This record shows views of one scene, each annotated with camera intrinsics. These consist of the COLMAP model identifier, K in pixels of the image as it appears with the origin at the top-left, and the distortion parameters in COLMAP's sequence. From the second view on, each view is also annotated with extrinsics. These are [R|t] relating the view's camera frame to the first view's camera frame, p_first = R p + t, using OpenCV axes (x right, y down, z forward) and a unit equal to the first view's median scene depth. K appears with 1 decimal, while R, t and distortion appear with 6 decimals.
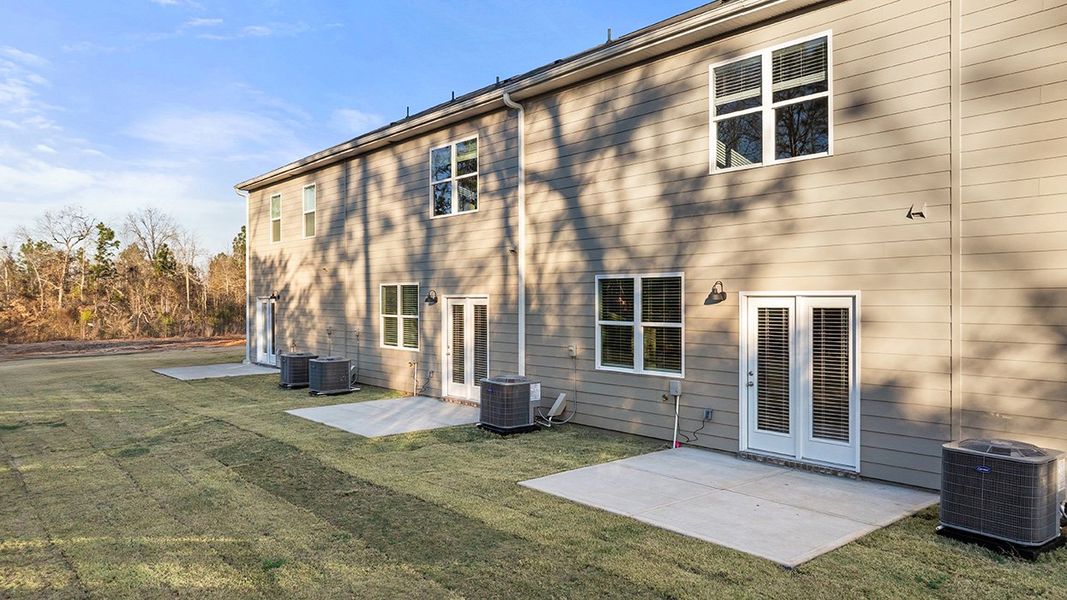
lens RADIAL K [[766.8, 0, 533.5], [0, 766.8, 300.0], [0, 0, 1]] dist [-0.004455, -0.000198]
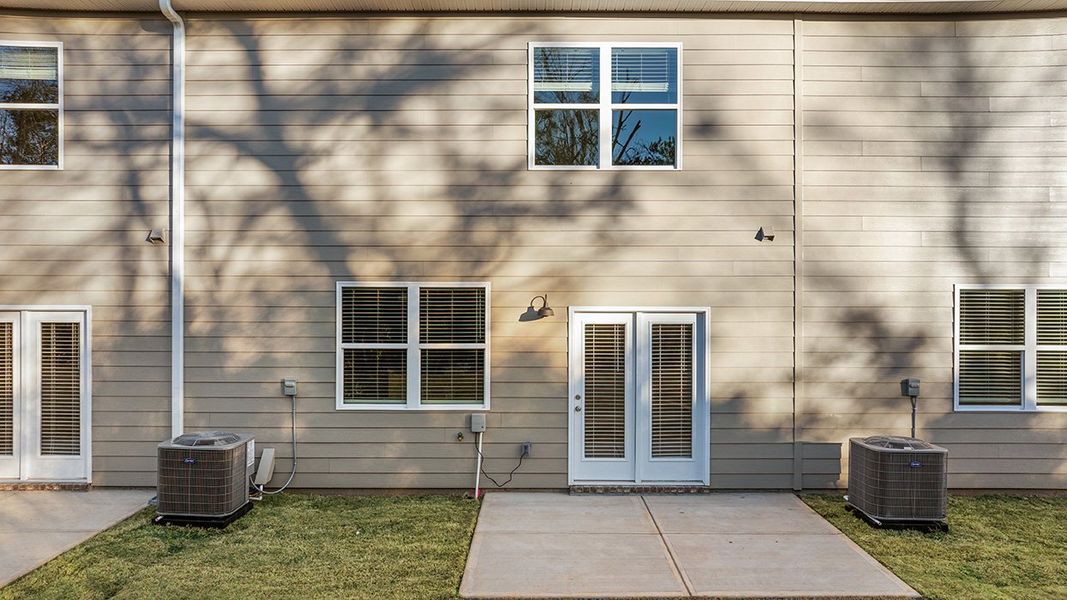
lens RADIAL K [[766.8, 0, 533.5], [0, 766.8, 300.0], [0, 0, 1]] dist [-0.004455, -0.000198]
pose [[0.630365, 0.002087, 0.776296, -0.432535], [-0.002360, 0.999997, -0.000773, -0.017090], [-0.776295, -0.001345, 0.630368, 0.452966]]
